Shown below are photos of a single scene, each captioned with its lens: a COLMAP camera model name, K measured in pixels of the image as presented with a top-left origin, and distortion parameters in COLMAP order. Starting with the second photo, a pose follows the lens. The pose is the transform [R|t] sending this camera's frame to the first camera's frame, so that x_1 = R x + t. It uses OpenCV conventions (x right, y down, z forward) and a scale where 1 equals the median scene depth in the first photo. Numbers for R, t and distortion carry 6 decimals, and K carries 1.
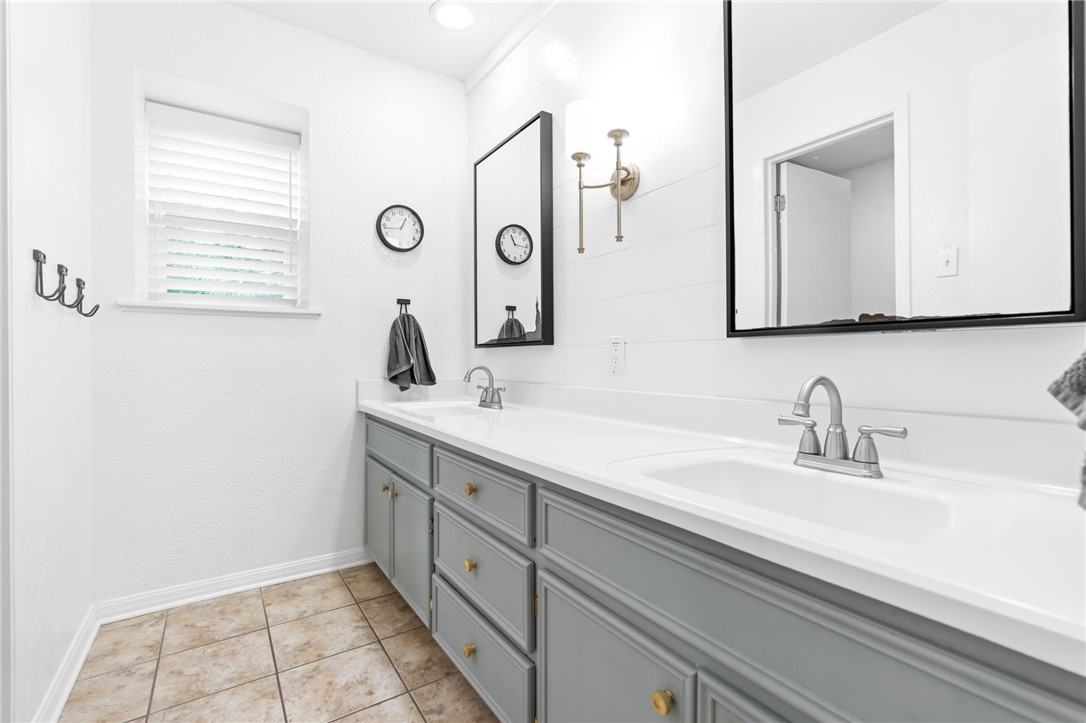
lens RADIAL K [[484.4, 0, 545.2], [0, 484.4, 356.5], [0, 0, 1]] dist [-0.013607, -0.000115]
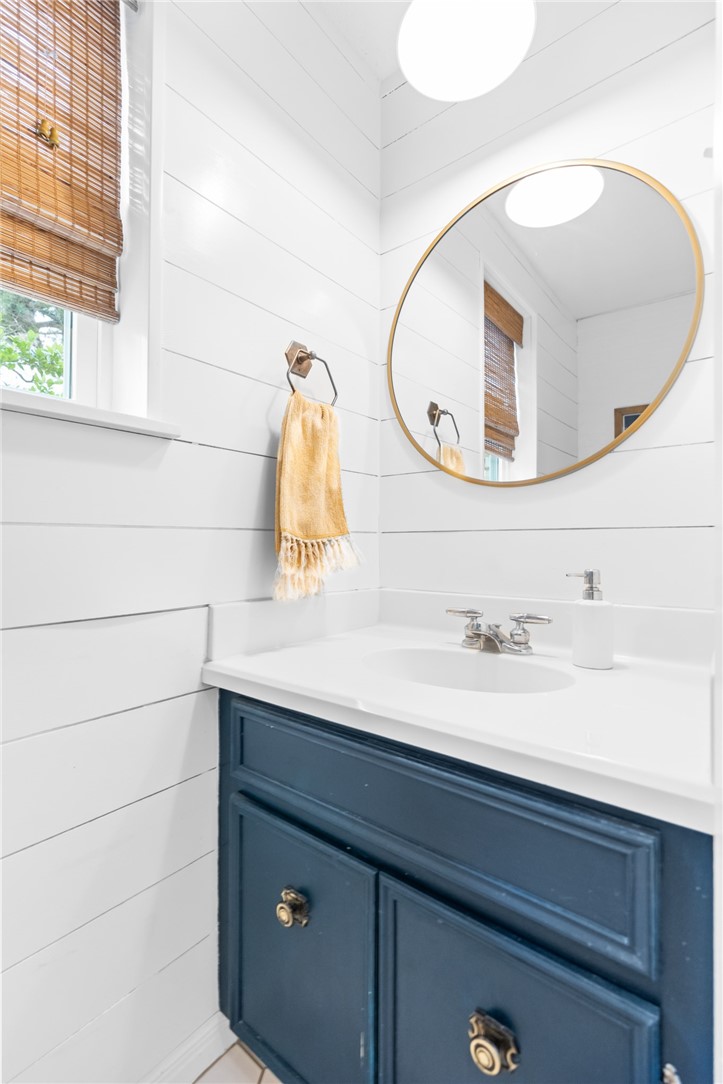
lens RADIAL K [[489.5, 0, 357.0], [0, 489.5, 536.5], [0, 0, 1]] dist [-0.002279, -0.000286]
pose [[0.956678, 0.018904, 0.290535, -0.174850], [-0.011643, 0.999576, -0.026700, -0.004056], [-0.290916, 0.022161, 0.956492, 0.246277]]
